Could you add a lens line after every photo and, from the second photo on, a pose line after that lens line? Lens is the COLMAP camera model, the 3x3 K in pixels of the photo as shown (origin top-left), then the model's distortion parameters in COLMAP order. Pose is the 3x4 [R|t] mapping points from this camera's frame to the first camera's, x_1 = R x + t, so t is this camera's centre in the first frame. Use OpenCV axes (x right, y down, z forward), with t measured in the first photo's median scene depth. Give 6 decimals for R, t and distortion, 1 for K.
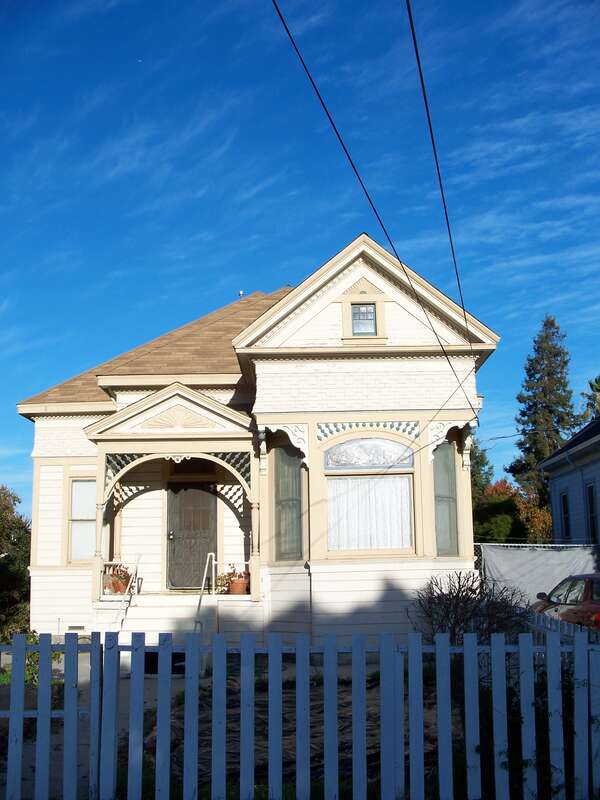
lens RADIAL K [[931.1, 0, 359.9], [0, 931.1, 399.7], [0, 0, 1]] dist [-0.274054, 0.418861]
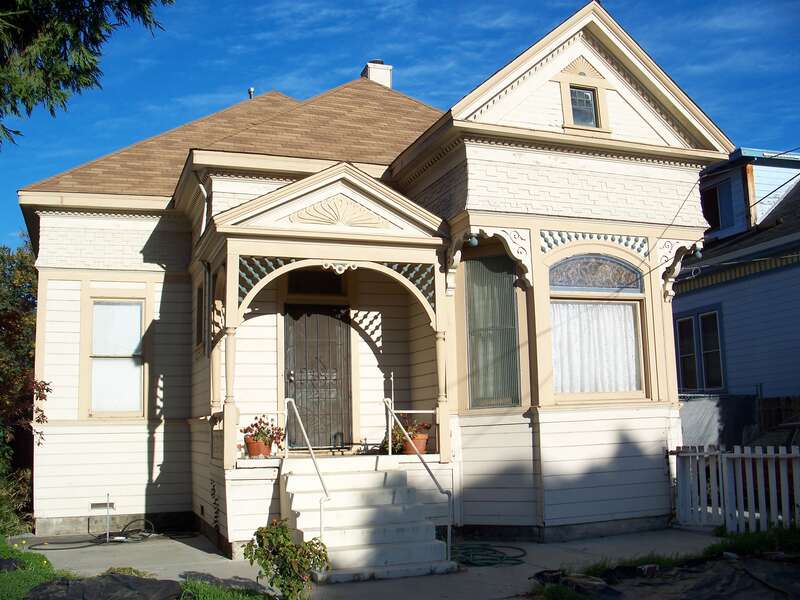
lens RADIAL K [[931.1, 0, 400.0], [0, 931.1, 300.0], [0, 0, 1]] dist [-0.274054, 0.418861]
pose [[0.946338, 0.046098, 0.319874, -0.385484], [-0.055562, 0.998244, 0.020518, 0.071692], [-0.318367, -0.037190, 0.947238, 0.294038]]
